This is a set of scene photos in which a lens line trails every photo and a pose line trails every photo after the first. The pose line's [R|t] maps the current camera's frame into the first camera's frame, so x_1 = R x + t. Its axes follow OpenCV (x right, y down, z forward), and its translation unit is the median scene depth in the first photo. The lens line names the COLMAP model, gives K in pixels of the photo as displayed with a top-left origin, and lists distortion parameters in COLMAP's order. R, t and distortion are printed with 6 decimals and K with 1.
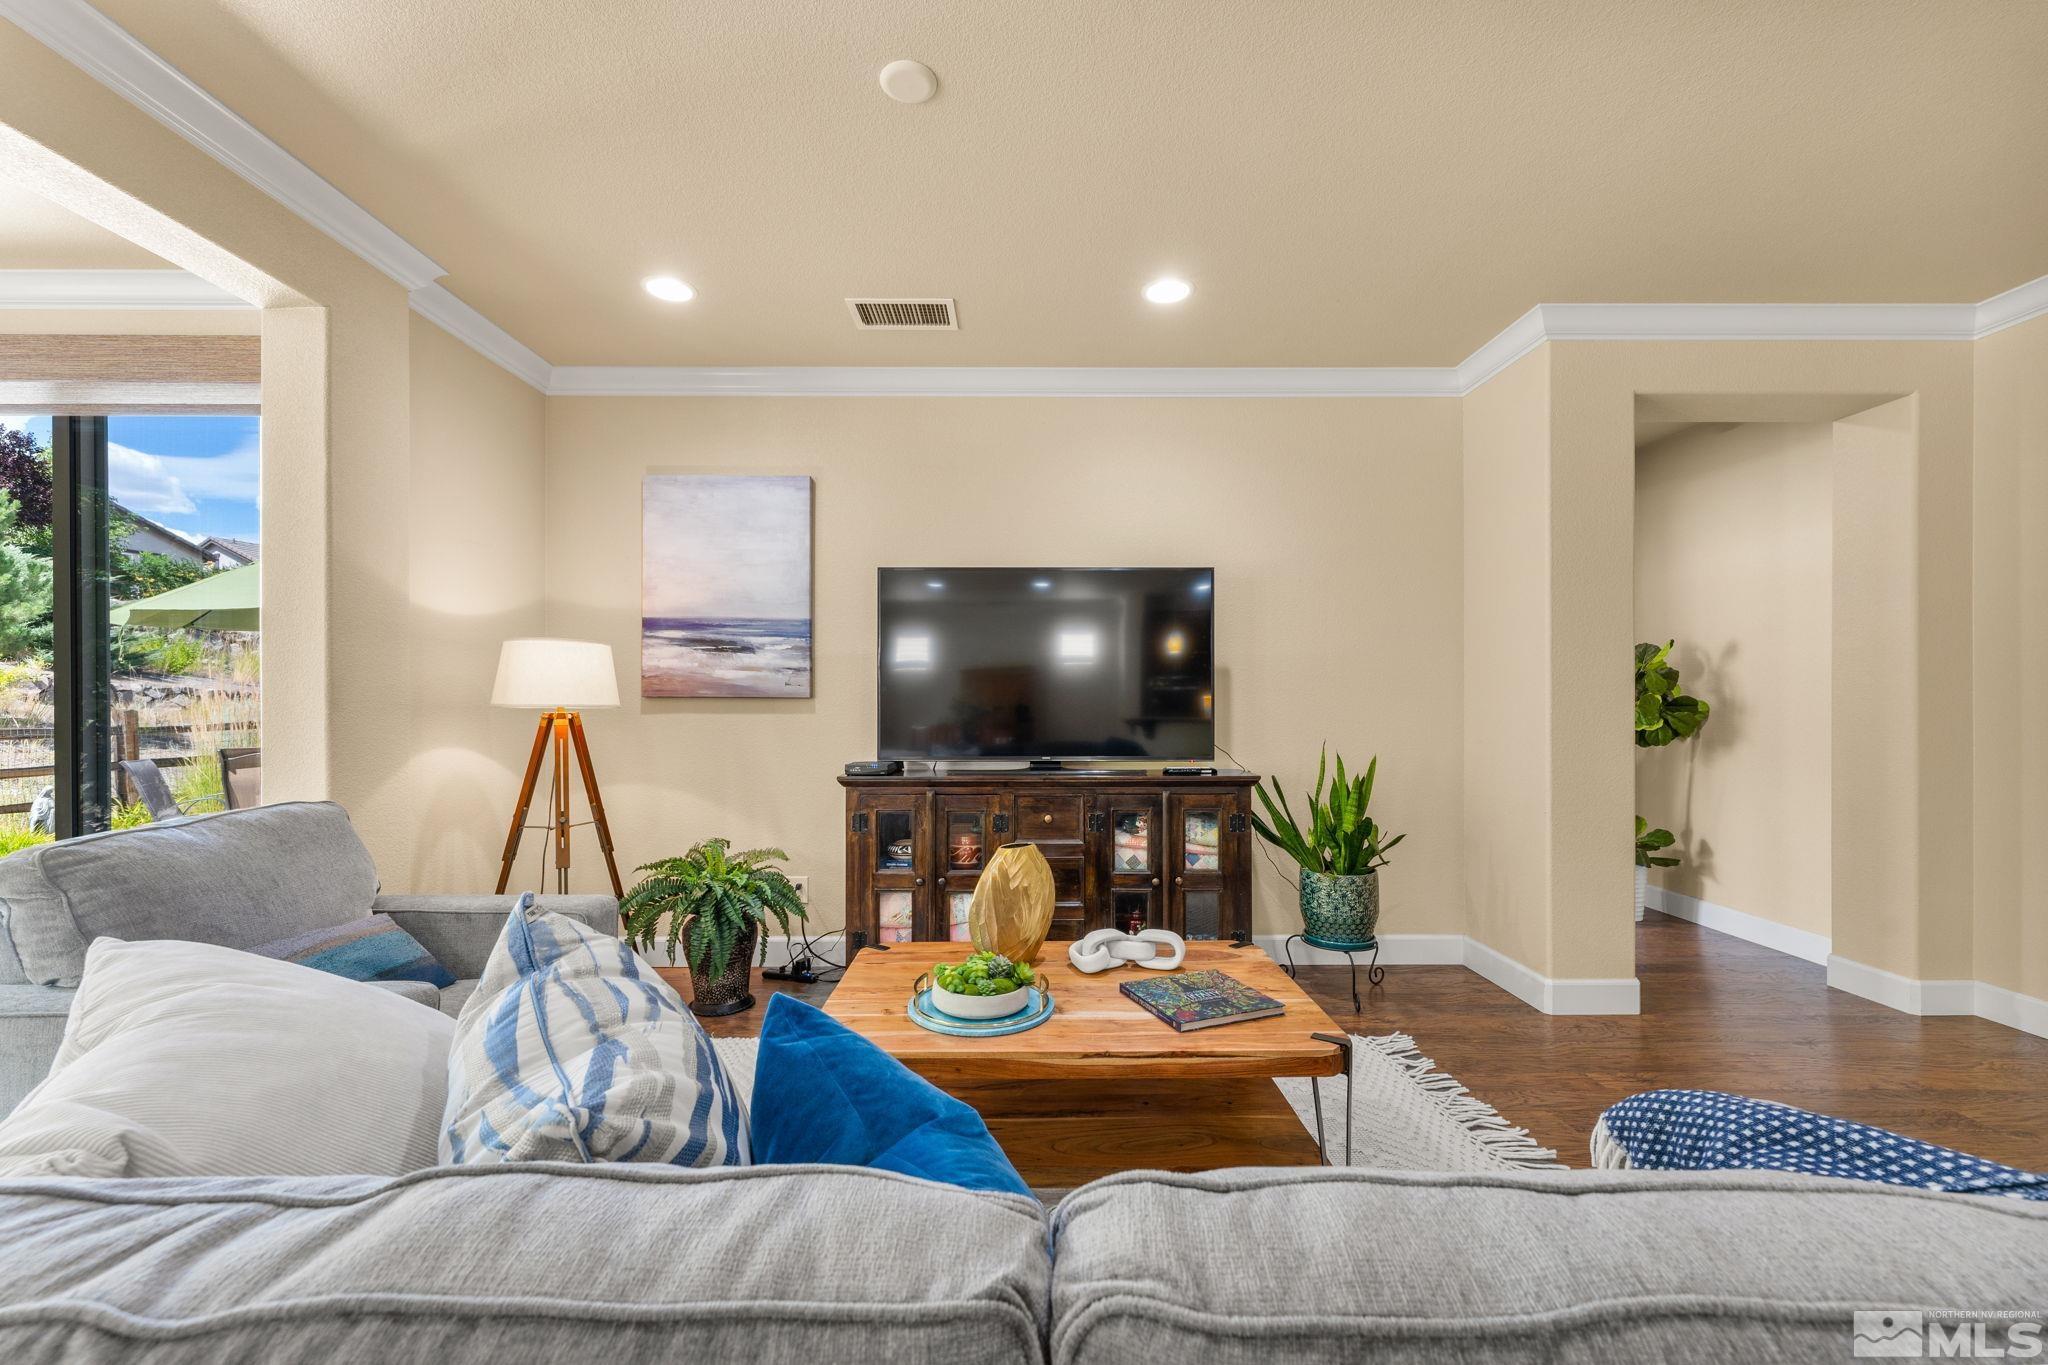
lens RADIAL K [[815.9, 0, 1020.3], [0, 815.9, 701.0], [0, 0, 1]] dist [-0.002330, 0.000638]
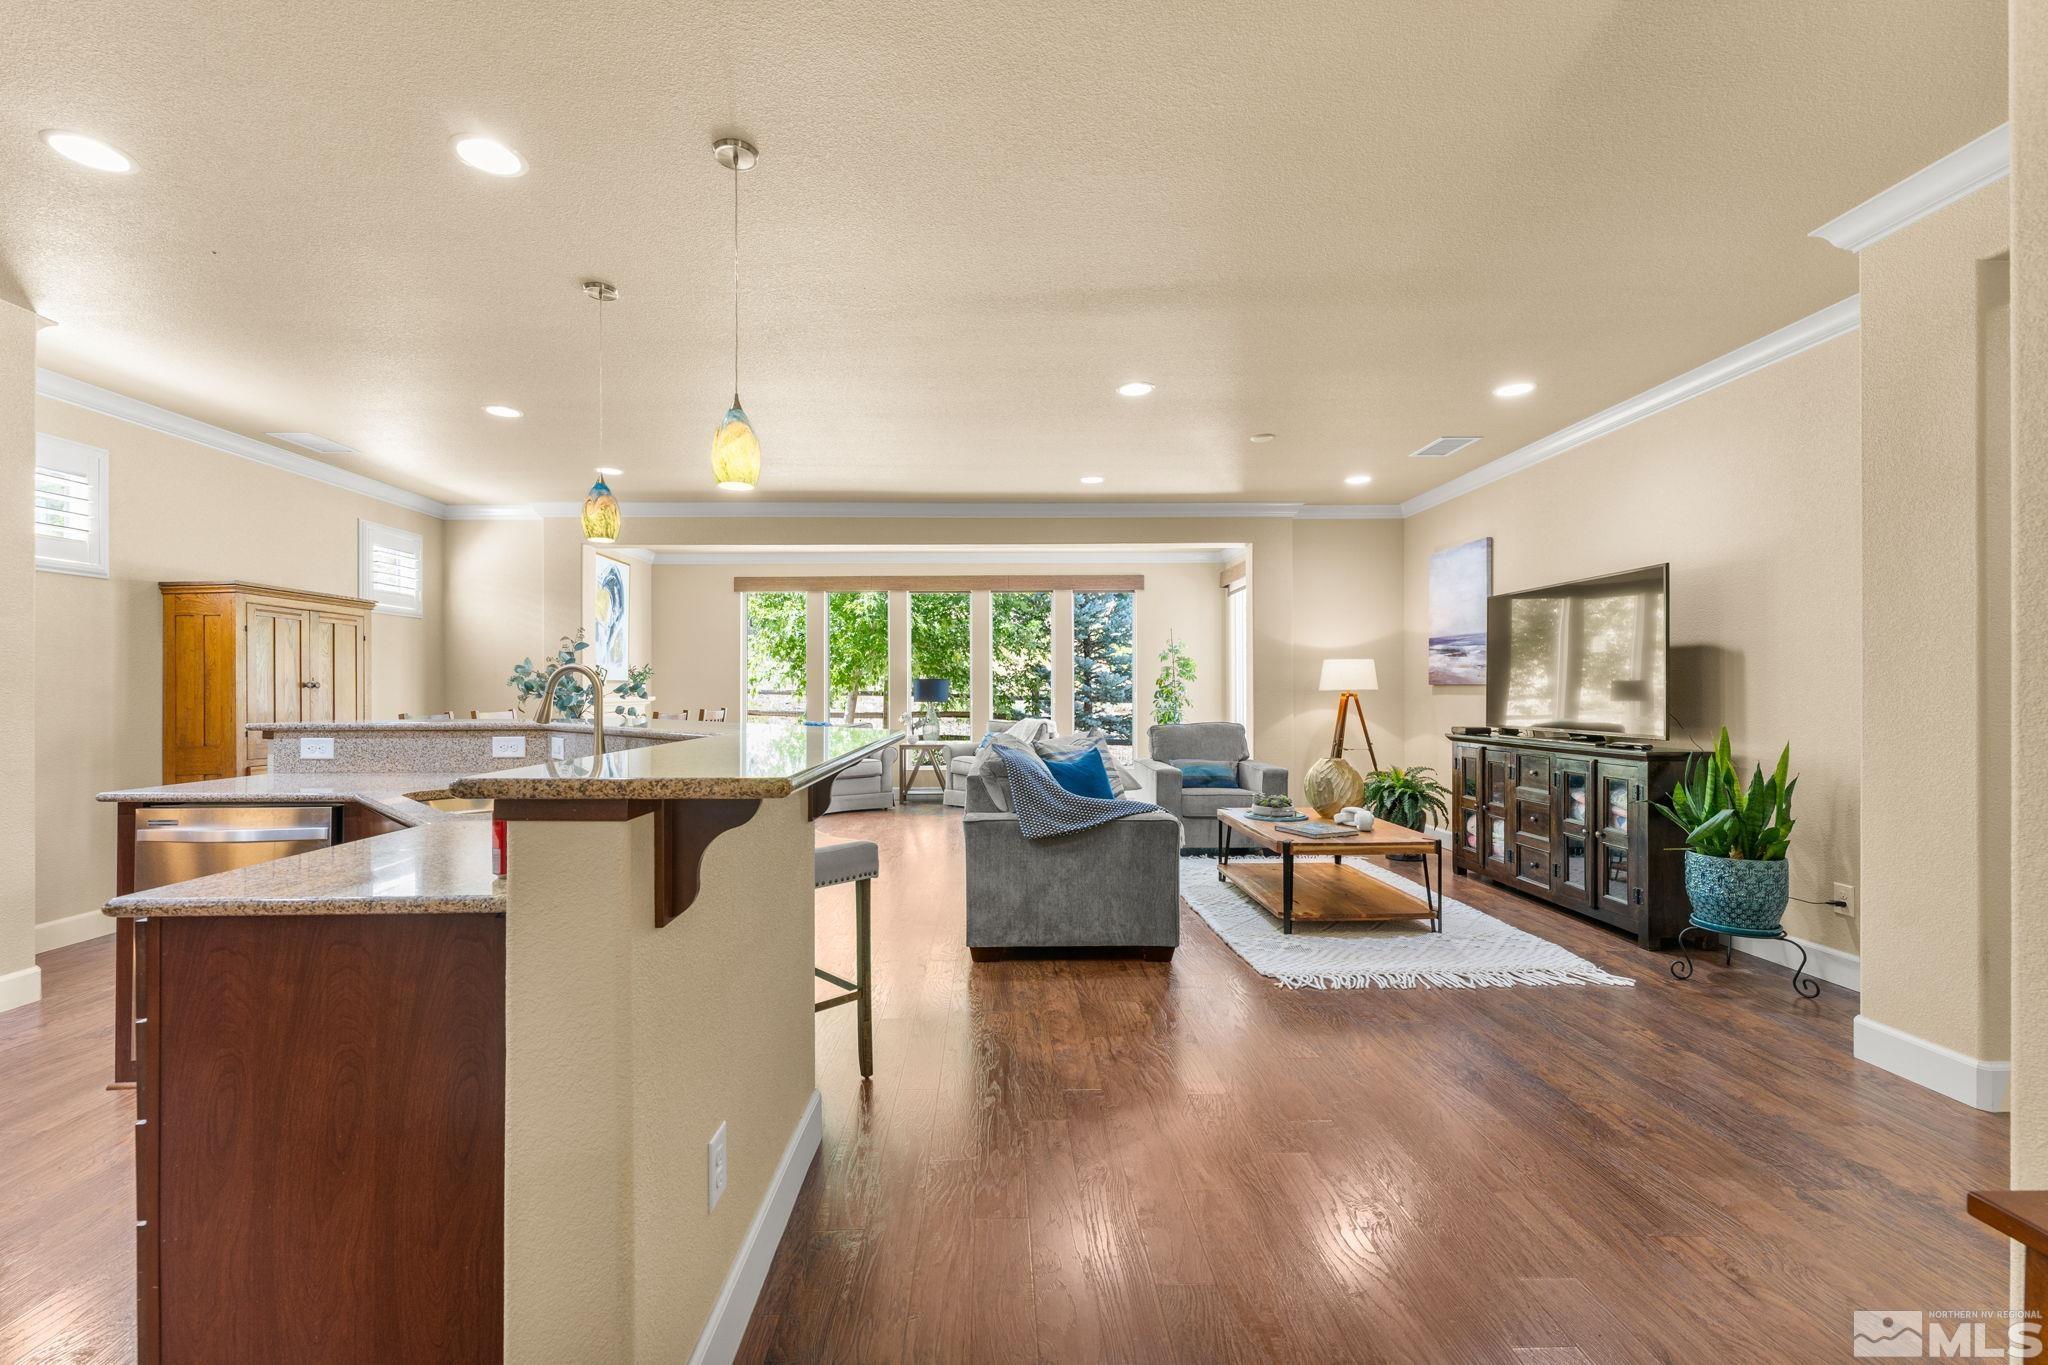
lens RADIAL K [[815.9, 0, 998.4], [0, 815.9, 688.3], [0, 0, 1]] dist [-0.002330, 0.000638]
pose [[-0.005426, -0.003184, -0.999980, 1.368454], [0.007208, 0.999969, -0.003224, 0.001185], [0.999959, -0.007225, -0.005403, 0.117291]]
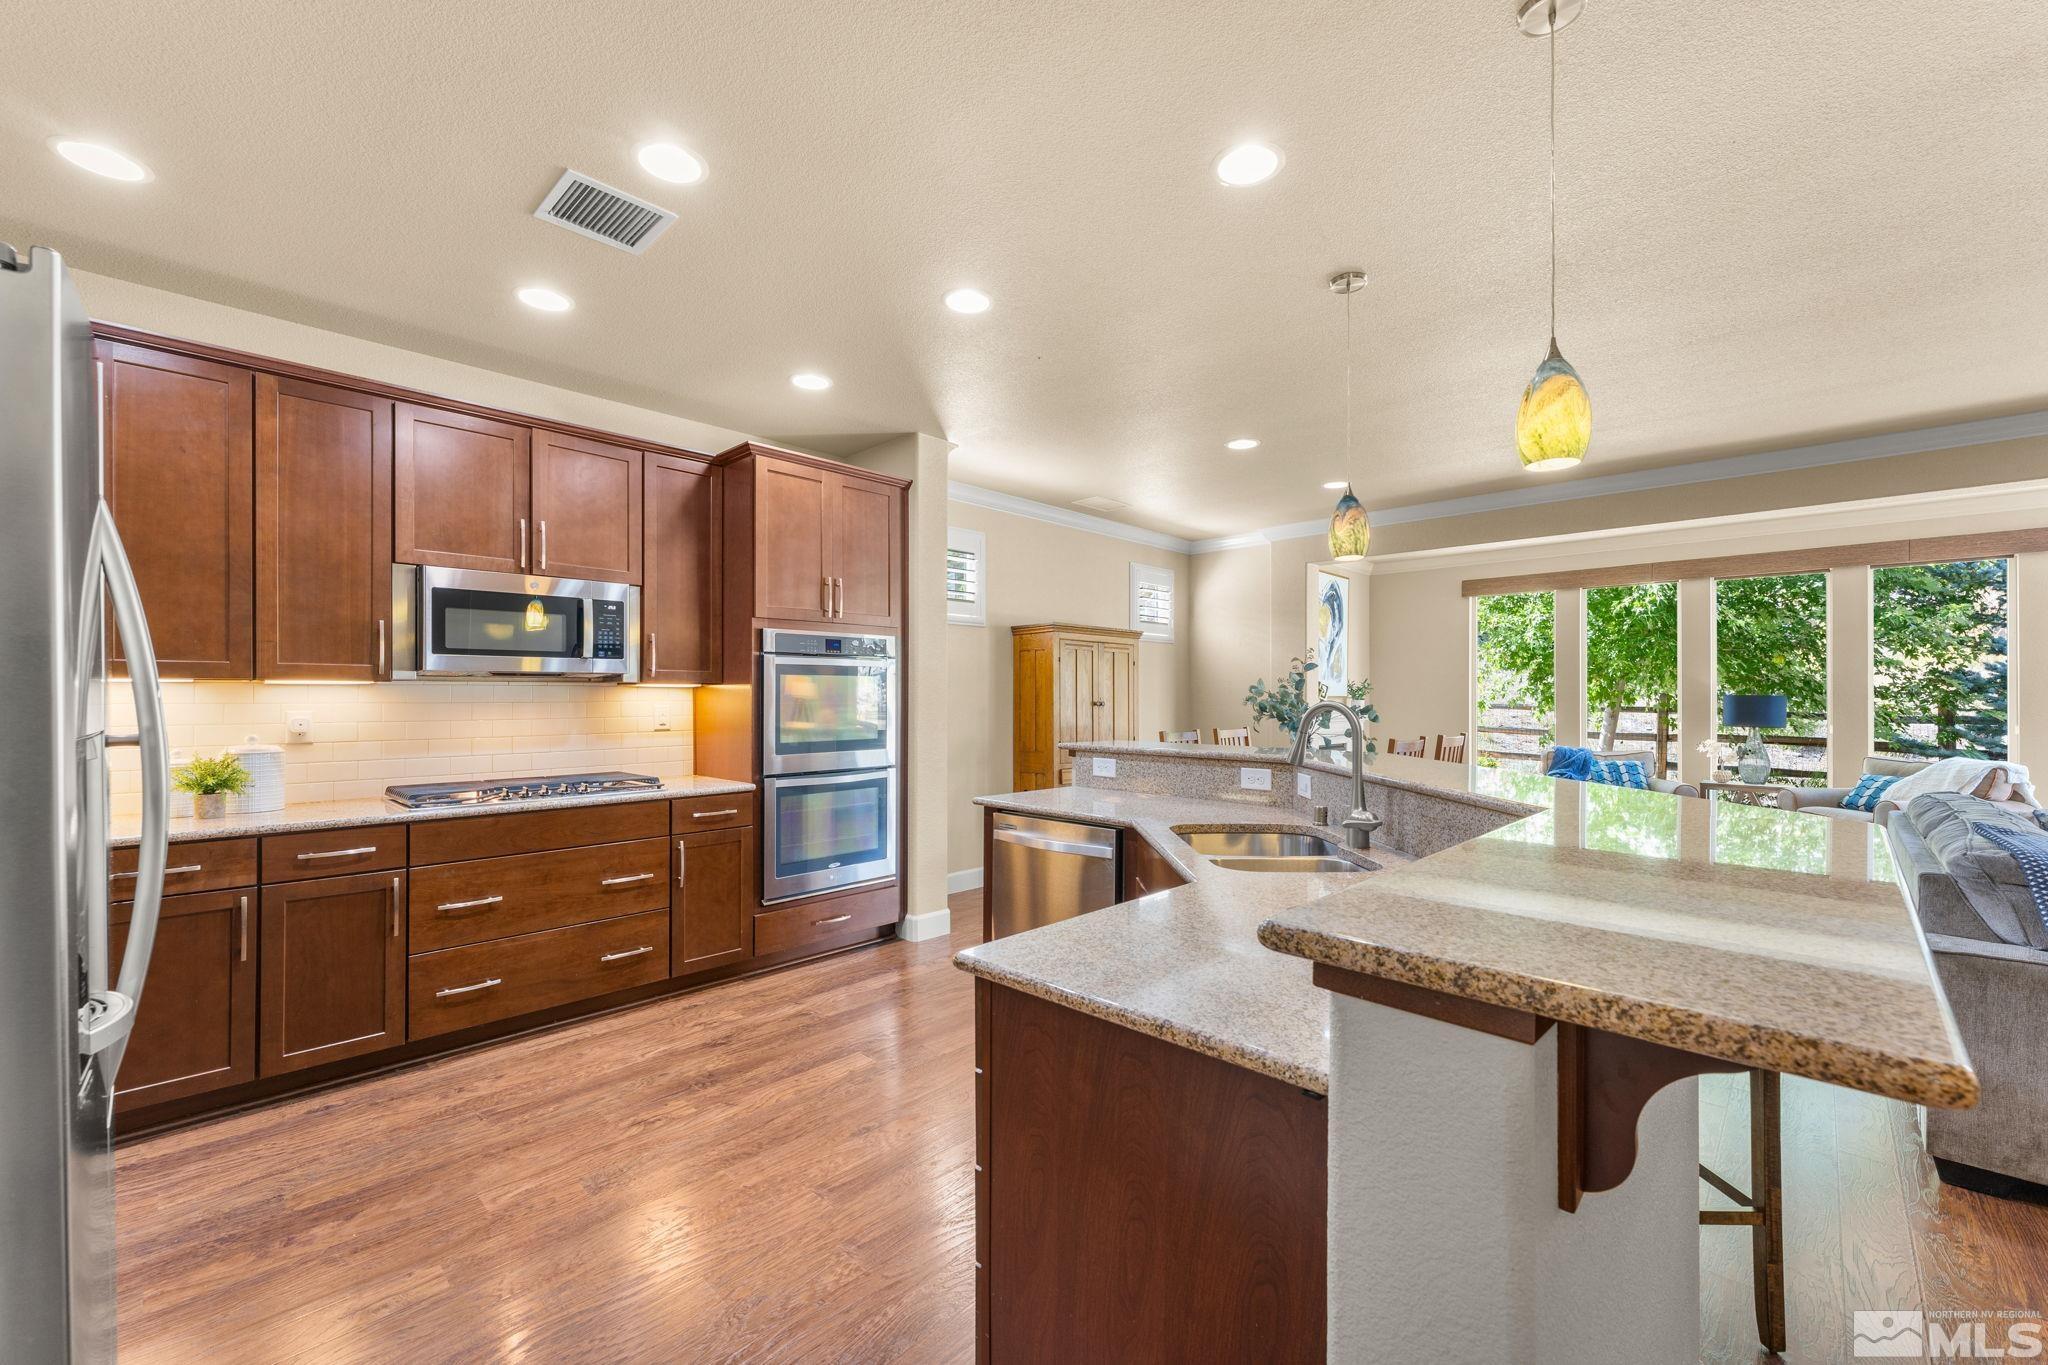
lens RADIAL K [[815.9, 0, 1043.5], [0, 815.9, 681.4], [0, 0, 1]] dist [-0.002330, 0.000638]
pose [[-0.697702, -0.017013, -0.716186, 1.261476], [-0.000120, 0.999721, -0.023631, -0.026380], [0.716388, -0.016402, -0.697510, 0.021563]]
